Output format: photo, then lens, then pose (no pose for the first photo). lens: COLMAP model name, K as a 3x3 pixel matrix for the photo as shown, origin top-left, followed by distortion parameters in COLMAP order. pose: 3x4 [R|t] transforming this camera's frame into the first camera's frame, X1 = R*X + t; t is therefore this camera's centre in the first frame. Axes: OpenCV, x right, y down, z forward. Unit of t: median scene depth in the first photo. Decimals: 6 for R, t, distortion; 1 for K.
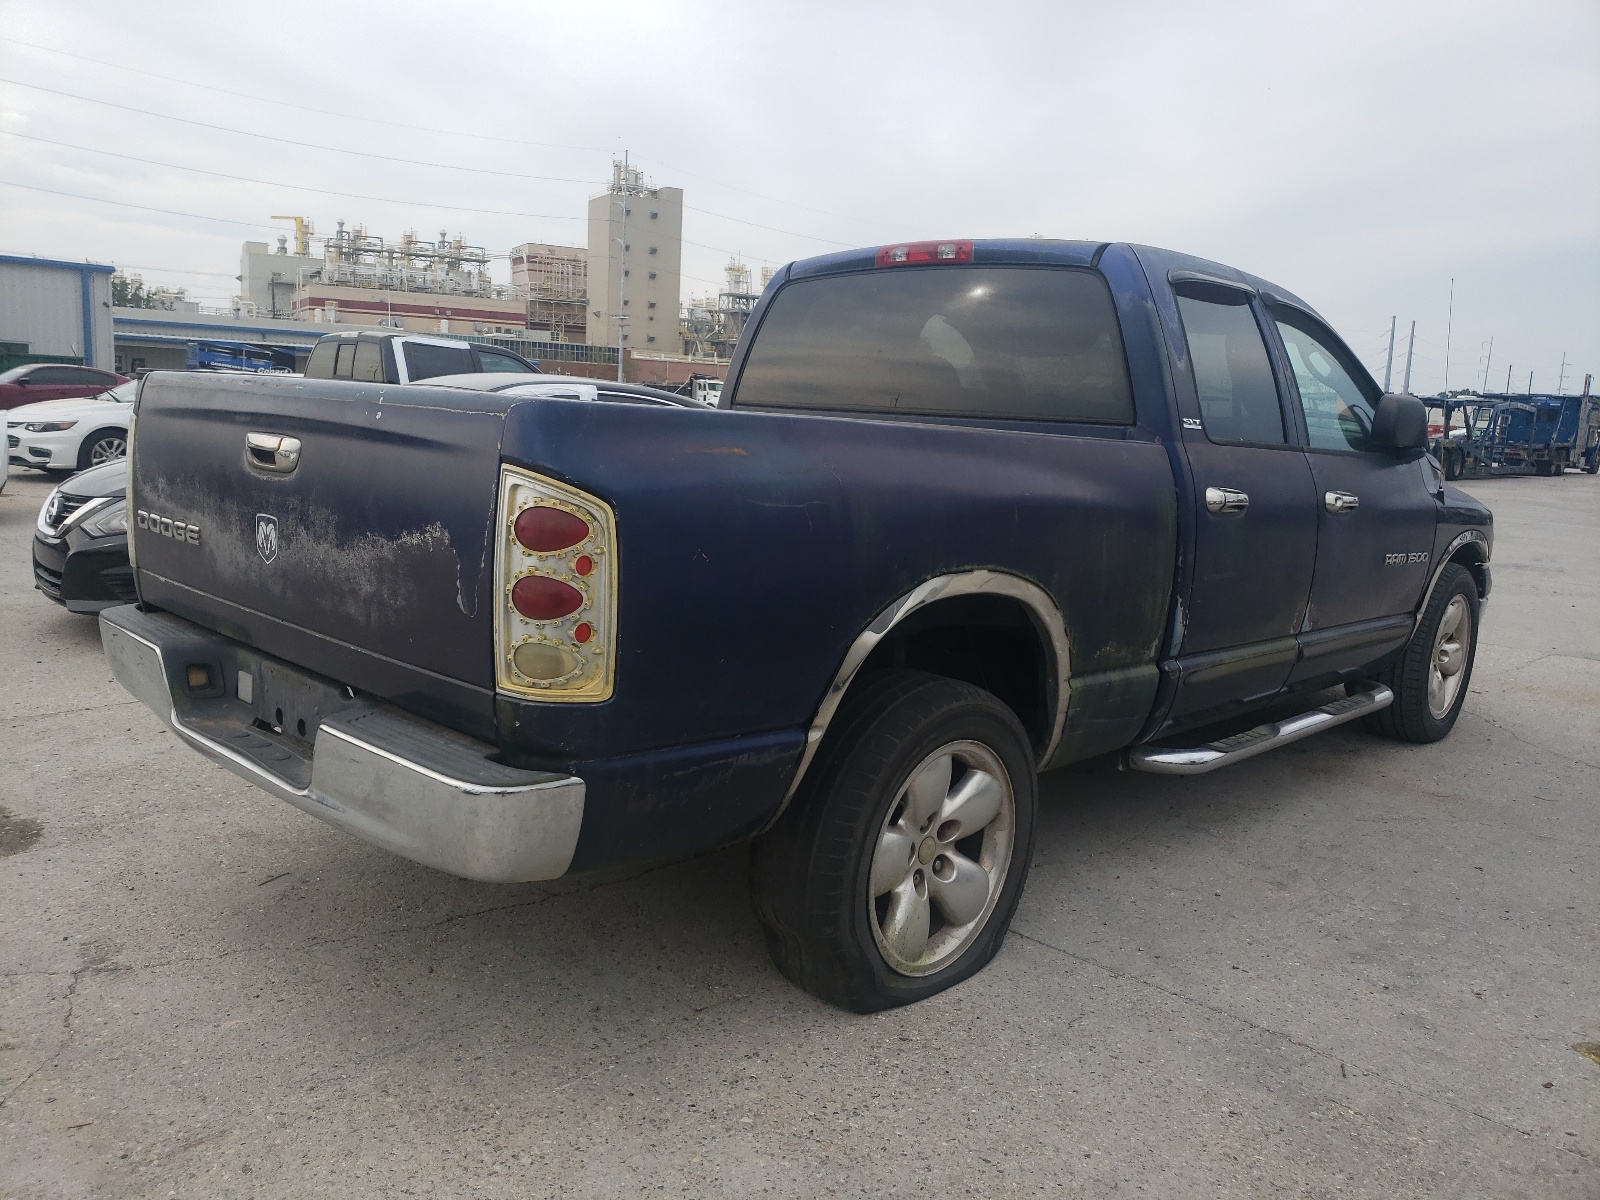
lens RADIAL K [[1312.9, 0, 790.2], [0, 1312.9, 600.5], [0, 0, 1]] dist [0.058645, -0.001224]
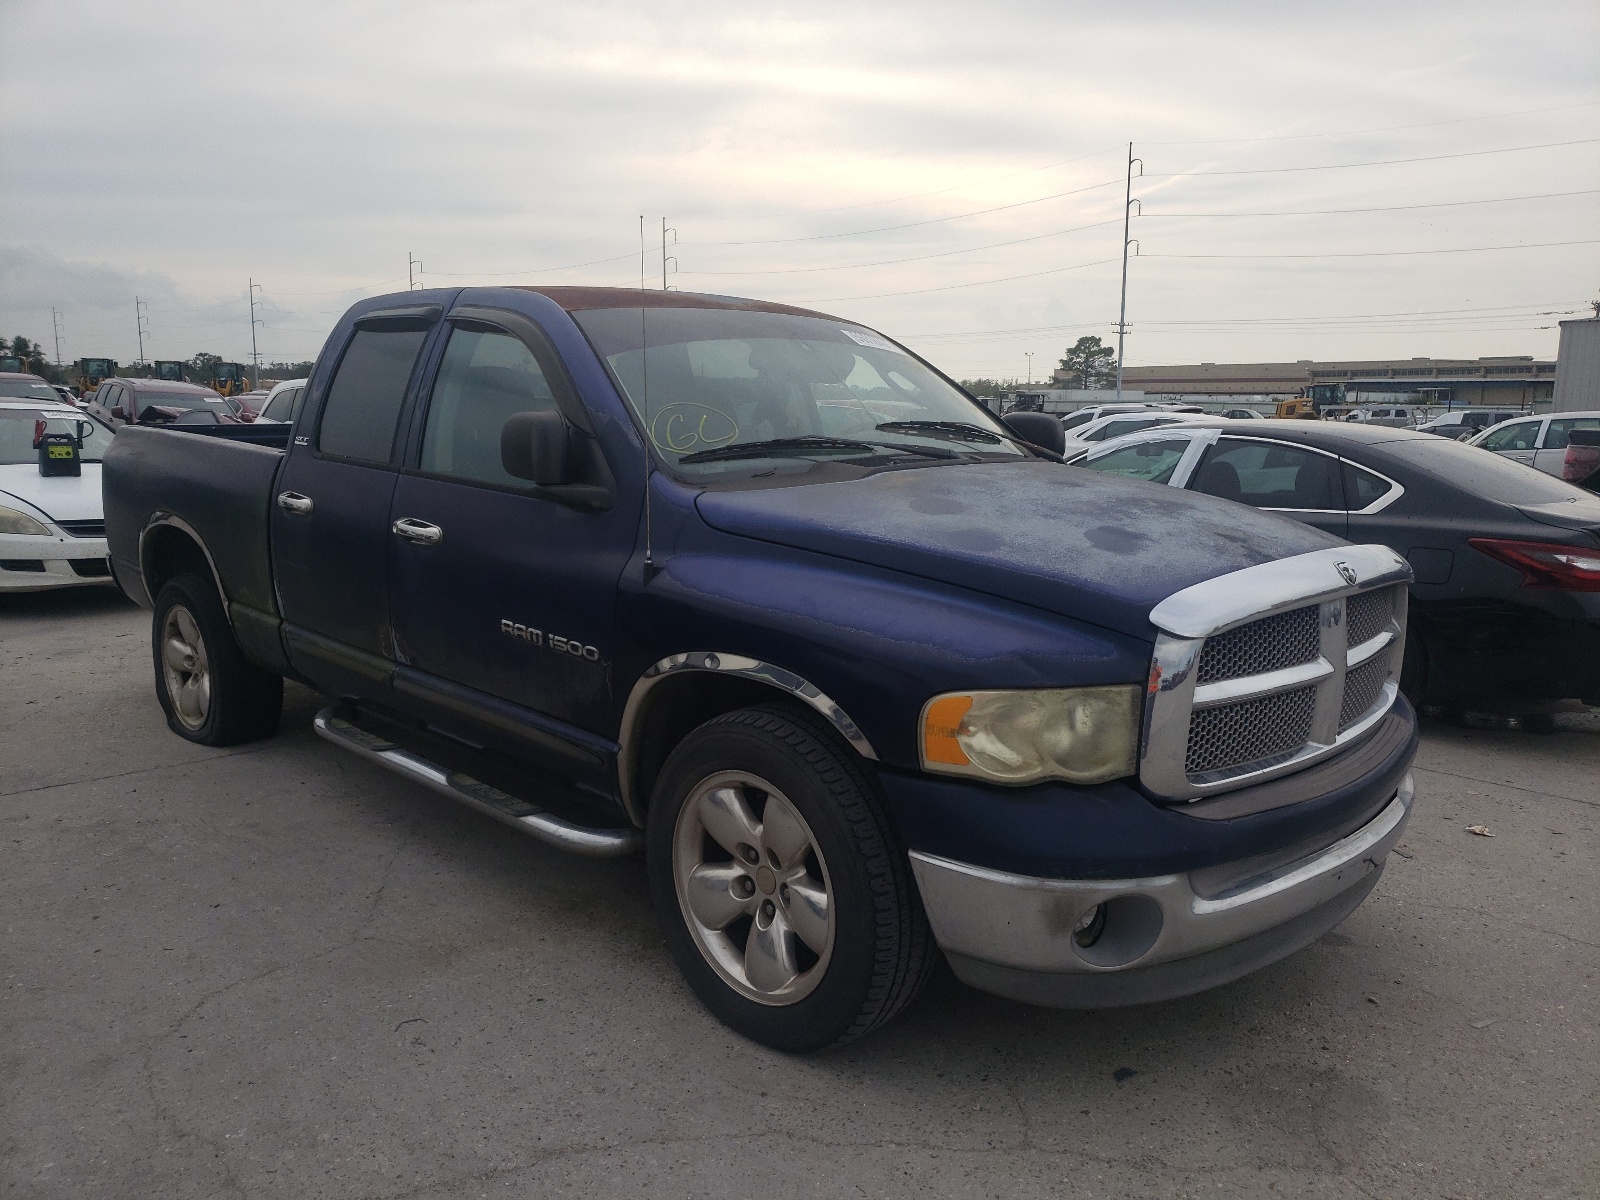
lens RADIAL K [[1312.9, 0, 790.2], [0, 1312.9, 600.5], [0, 0, 1]] dist [0.058645, -0.001224]
pose [[-0.084688, 0.102654, -0.991106, 1.399483], [-0.163943, 0.979687, 0.115480, -0.188696], [0.982828, 0.172265, -0.066139, 1.429662]]
